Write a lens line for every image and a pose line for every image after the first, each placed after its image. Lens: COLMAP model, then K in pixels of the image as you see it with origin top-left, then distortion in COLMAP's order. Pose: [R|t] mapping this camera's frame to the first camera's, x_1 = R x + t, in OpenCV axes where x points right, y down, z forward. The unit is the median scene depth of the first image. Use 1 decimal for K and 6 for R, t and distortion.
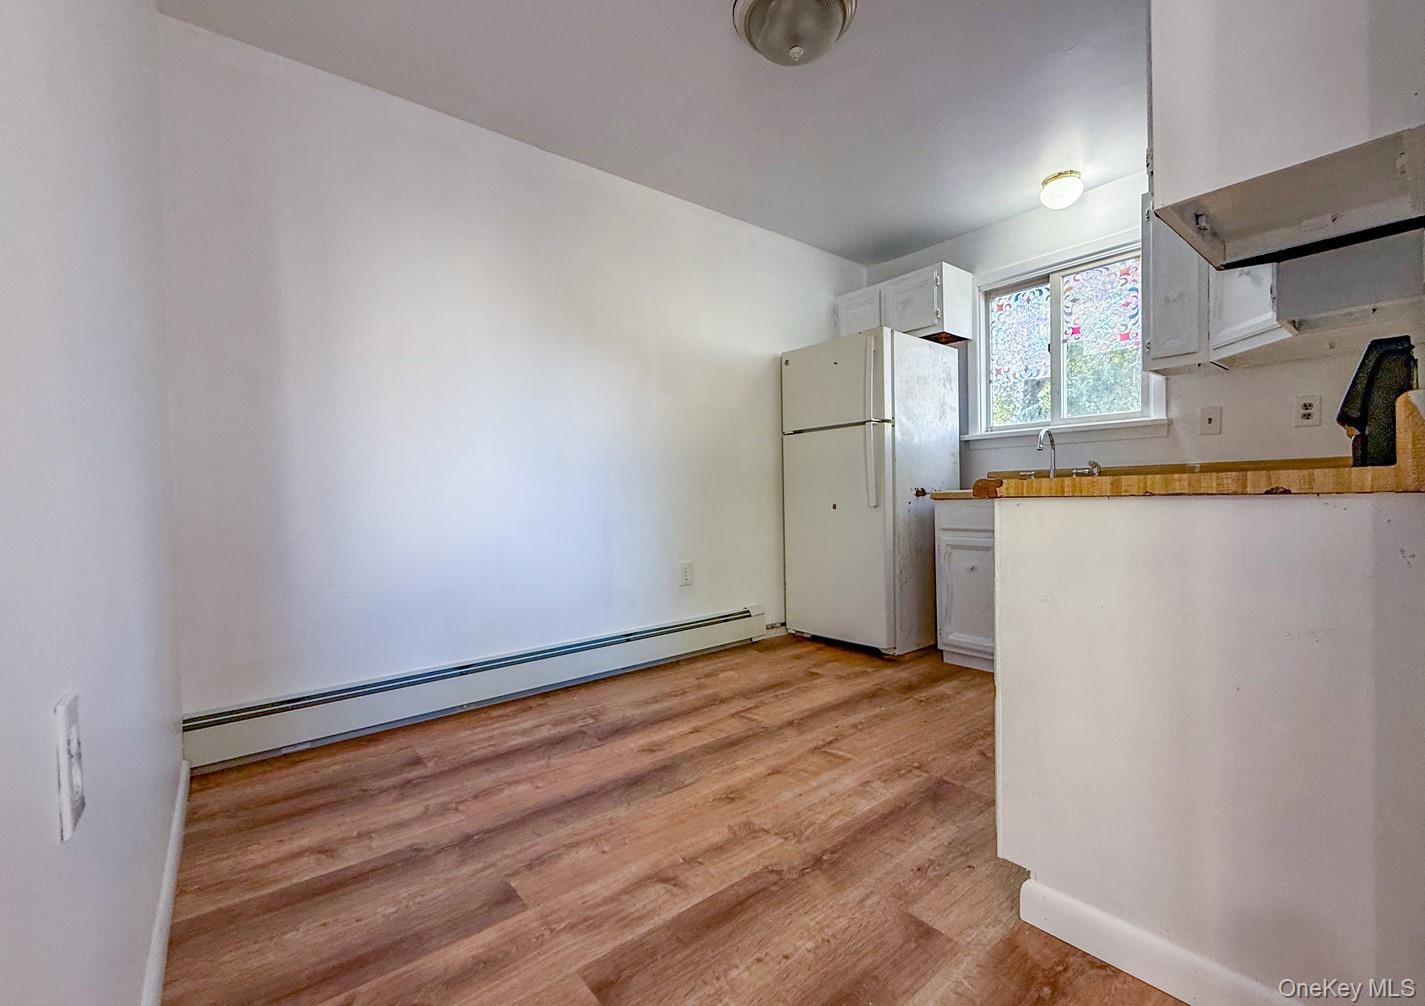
lens RADIAL K [[599.2, 0, 712.6], [0, 599.2, 518.1], [0, 0, 1]] dist [-0.000650, -0.000062]
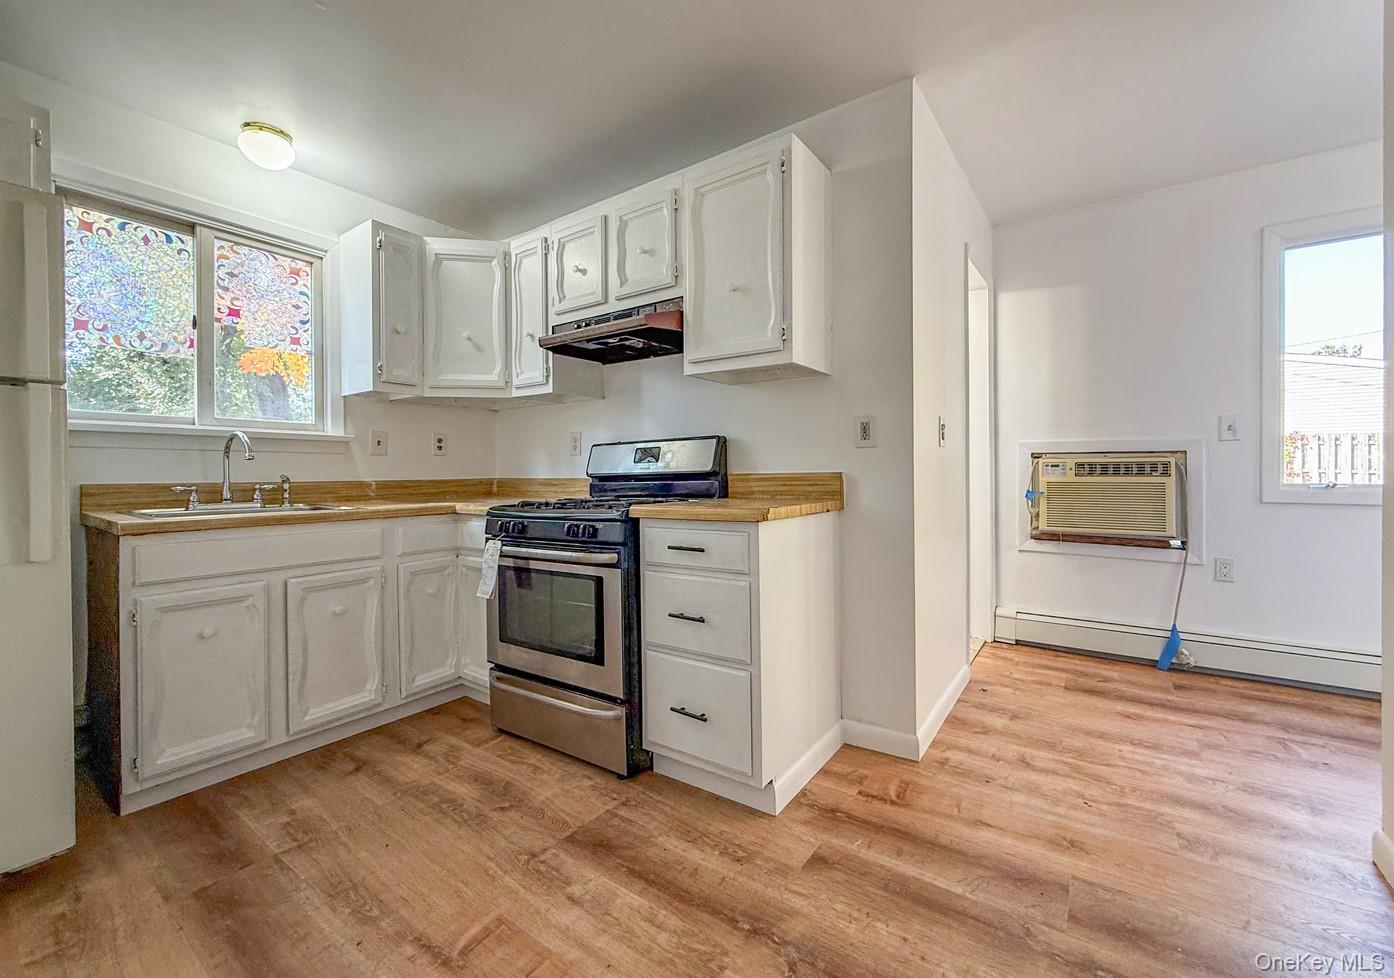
lens RADIAL K [[570.1, 0, 714.3], [0, 570.1, 476.2], [0, 0, 1]] dist [-0.000962, 0.000008]
pose [[-0.277922, 0.019292, 0.960410, -0.325465], [0.052825, 0.998592, -0.004772, -0.057558], [-0.959150, 0.049407, -0.278550, 0.637757]]
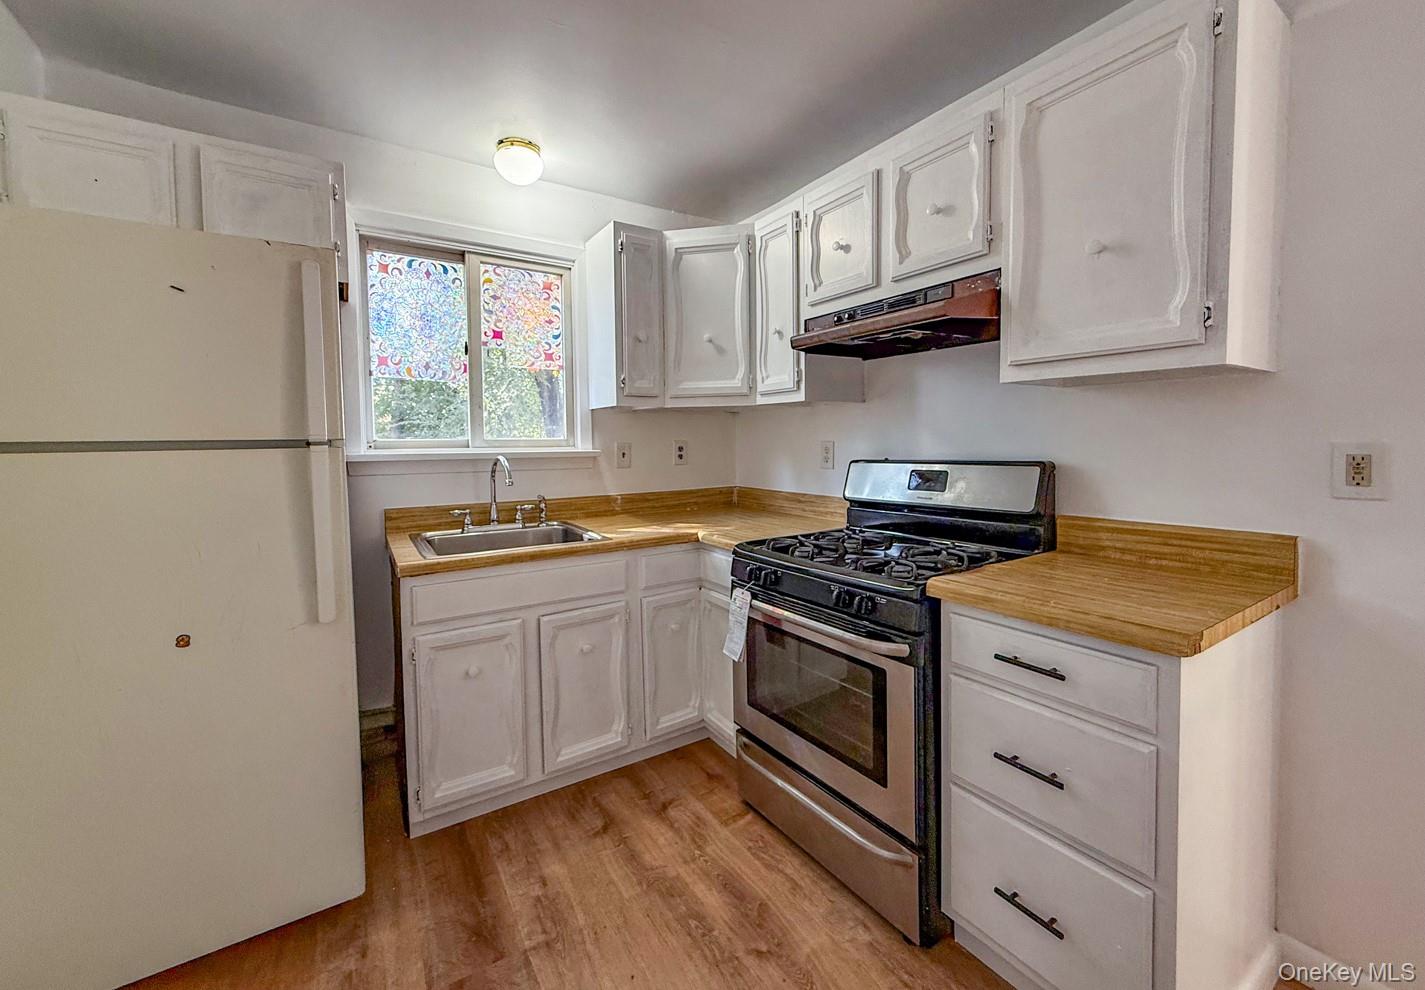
lens RADIAL K [[576.1, 0, 711.7], [0, 576.1, 467.1], [0, 0, 1]] dist [0.000299, 0.000020]
pose [[0.106604, -0.022033, 0.994057, -0.160757], [0.051606, 0.998530, 0.016598, -0.136721], [-0.992961, 0.049530, 0.107584, 0.668315]]
